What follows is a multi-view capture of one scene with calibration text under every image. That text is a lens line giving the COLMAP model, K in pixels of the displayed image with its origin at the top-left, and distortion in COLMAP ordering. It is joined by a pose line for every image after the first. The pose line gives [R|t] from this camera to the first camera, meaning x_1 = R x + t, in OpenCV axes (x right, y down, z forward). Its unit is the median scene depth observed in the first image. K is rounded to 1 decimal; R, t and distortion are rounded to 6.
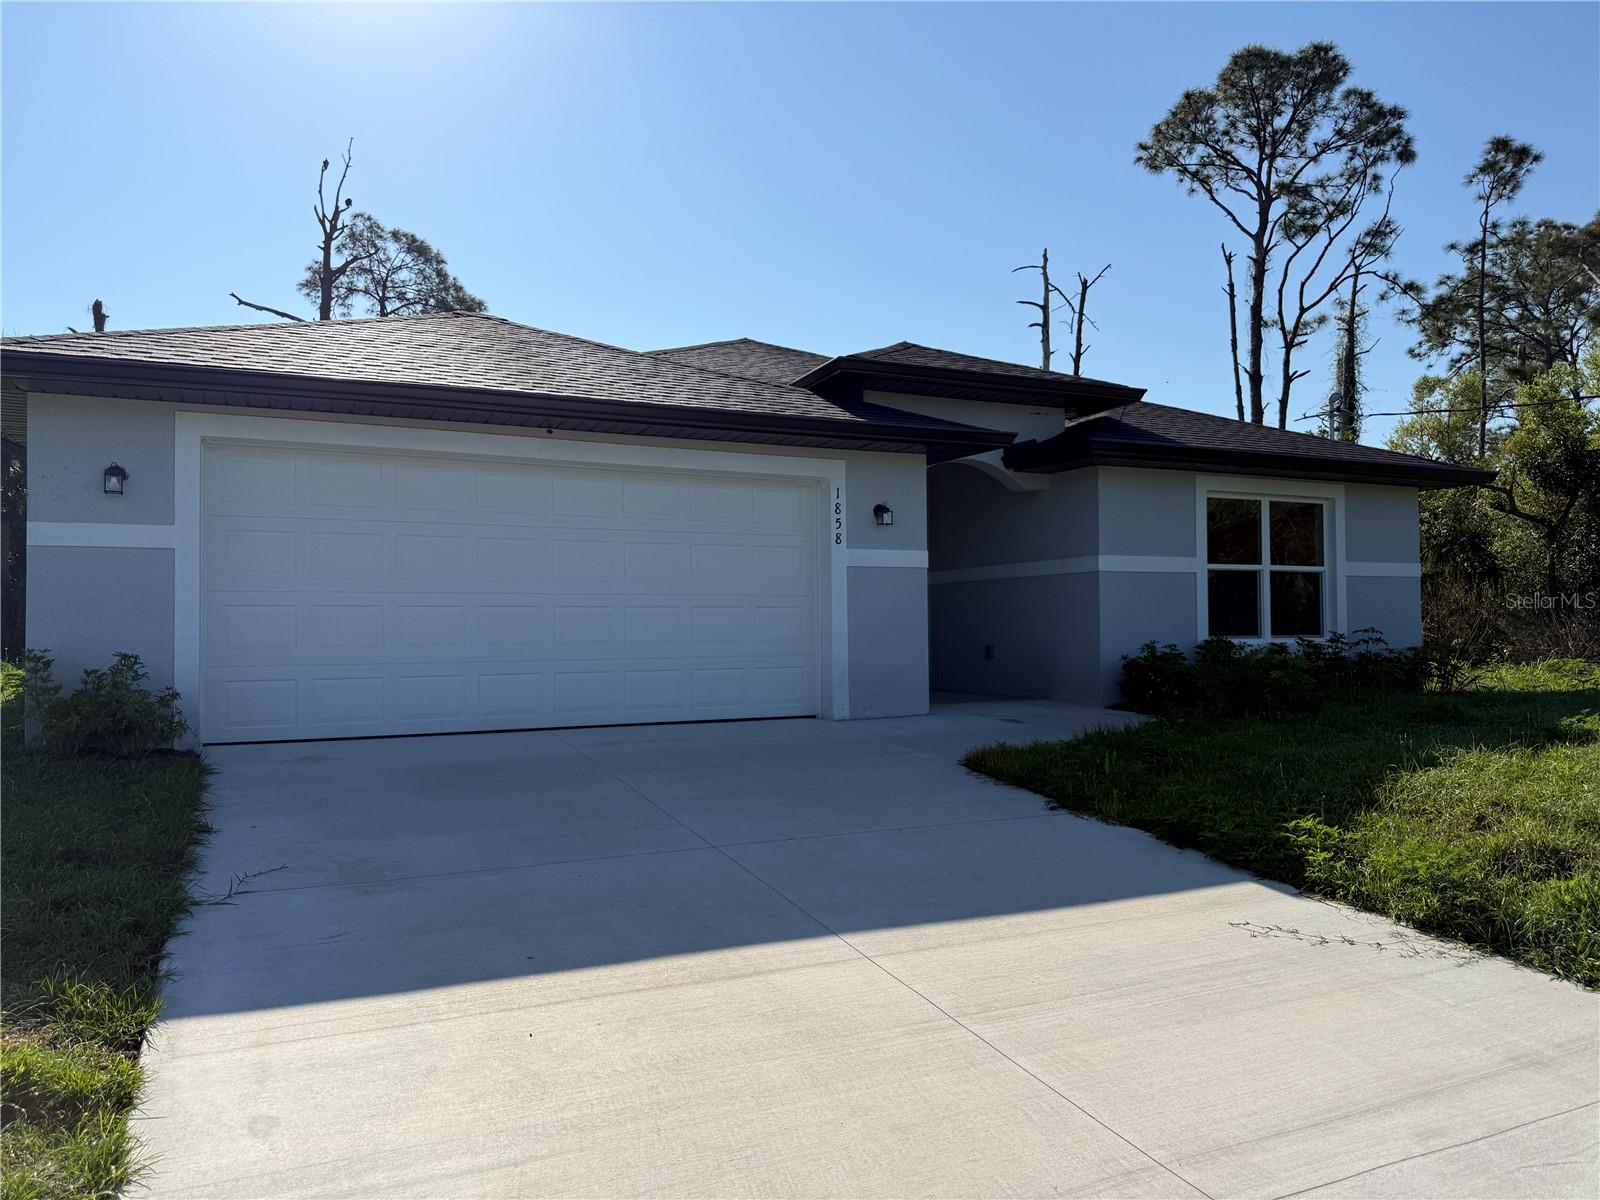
lens RADIAL K [[1125.3, 0, 786.4], [0, 1125.3, 601.7], [0, 0, 1]] dist [0.066769, -0.082639]
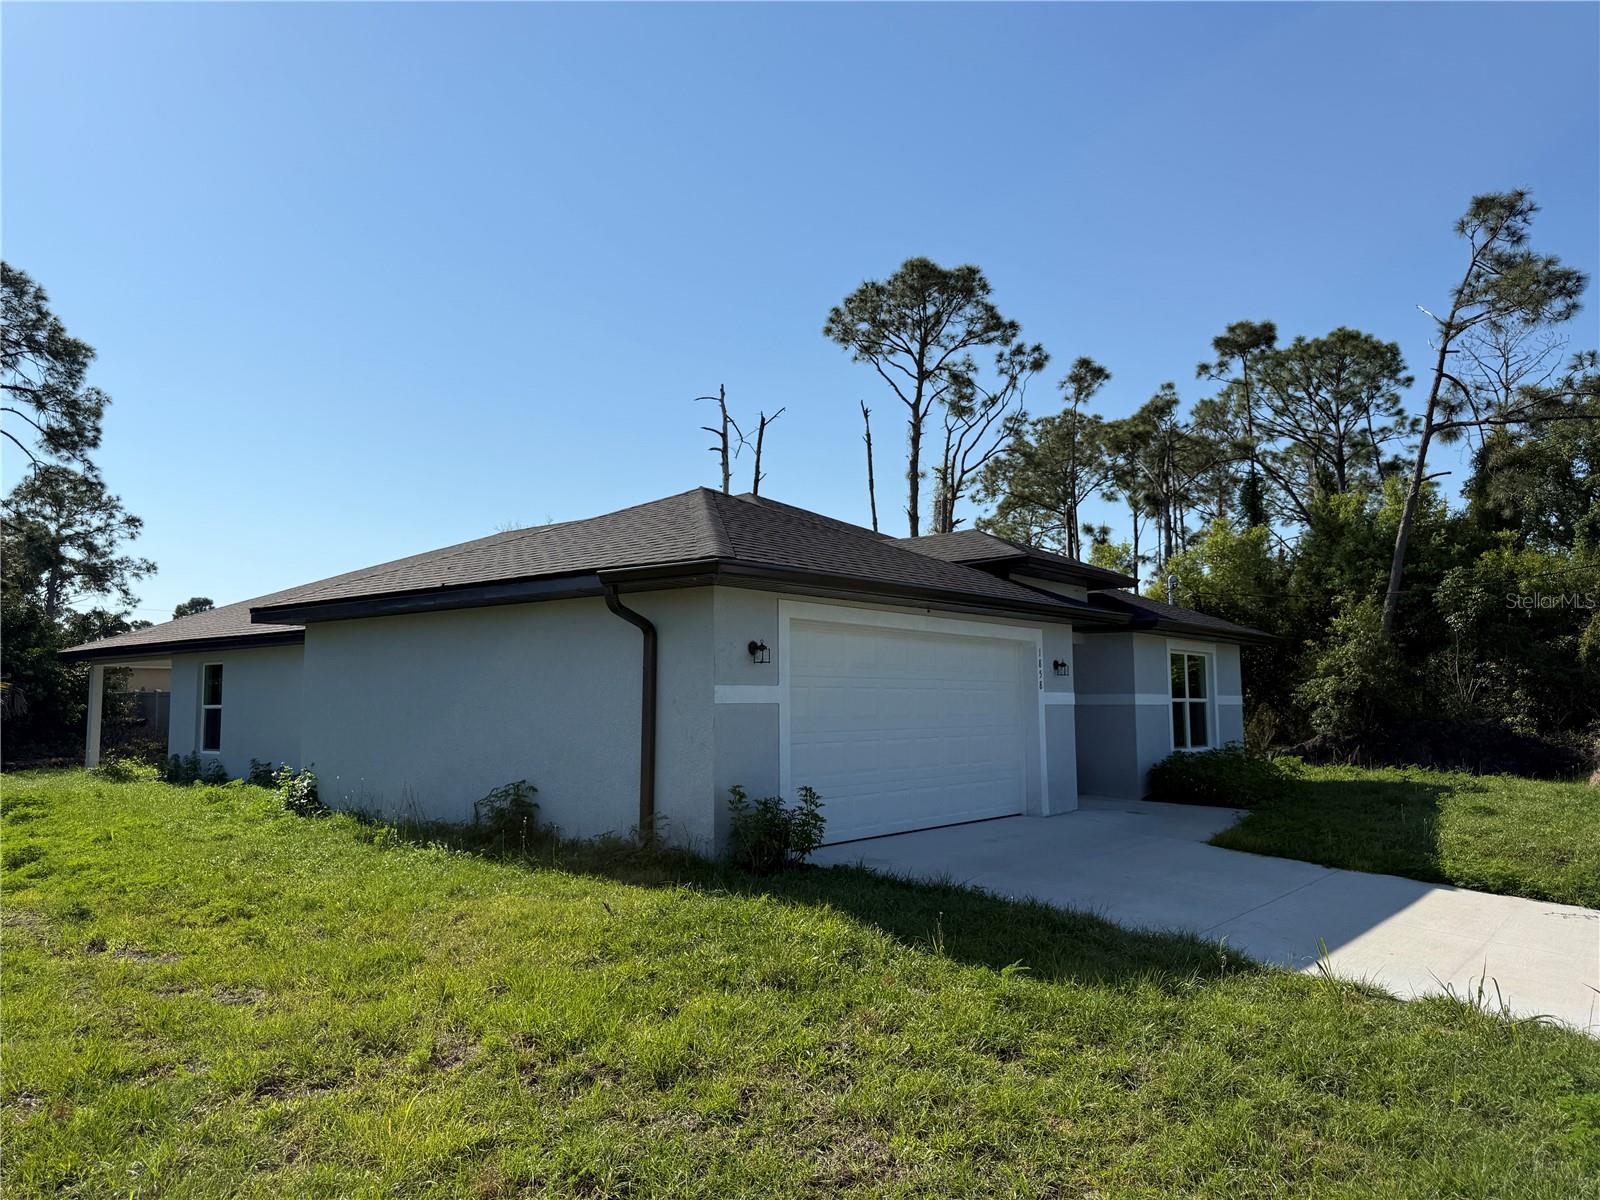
lens RADIAL K [[1125.3, 0, 784.7], [0, 1125.3, 621.8], [0, 0, 1]] dist [0.066769, -0.082639]
pose [[0.898749, 0.035077, 0.437059, -0.266218], [-0.012375, 0.998427, -0.054684, -0.016879], [-0.438290, 0.043738, 0.897769, -0.038014]]
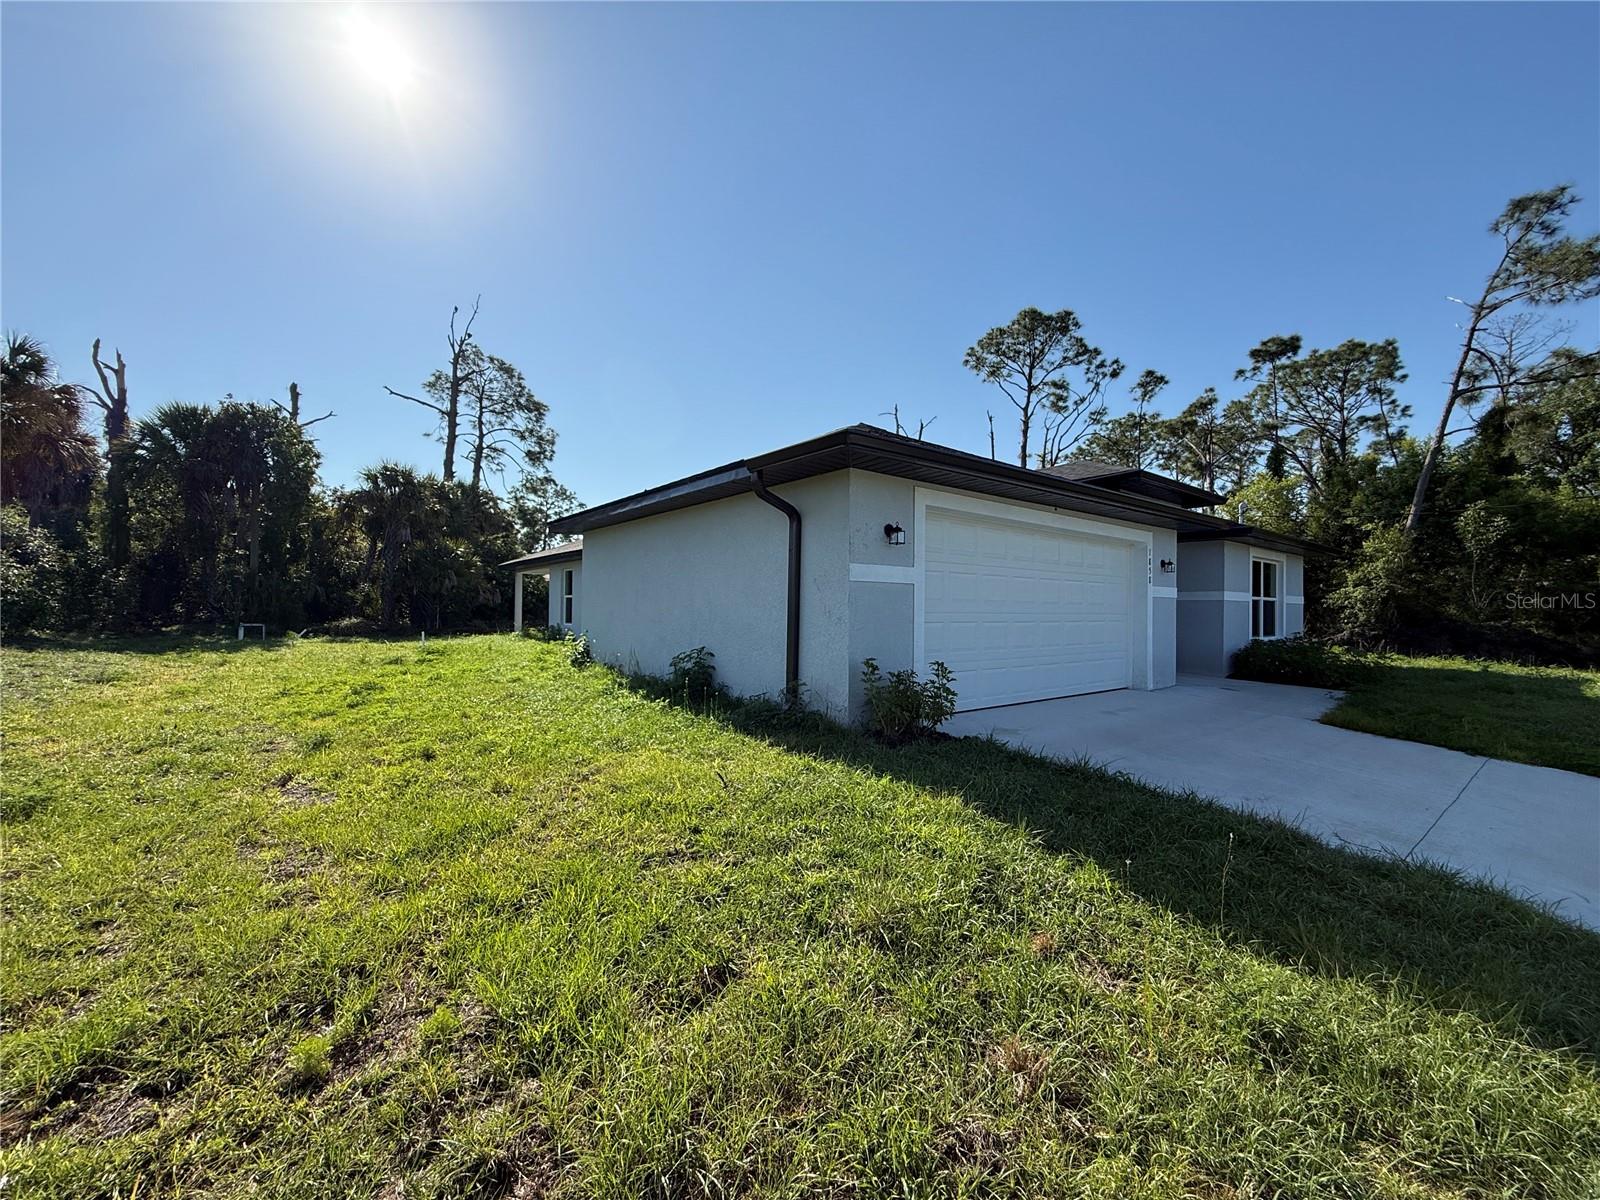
lens RADIAL K [[635.5, 0, 789.3], [0, 635.5, 600.5], [0, 0, 1]] dist [0.002222, -0.000443]
pose [[0.974493, 0.020022, 0.223522, -0.209913], [-0.022789, 0.999692, 0.009809, -0.007400], [-0.223257, -0.014652, 0.974650, 0.065618]]
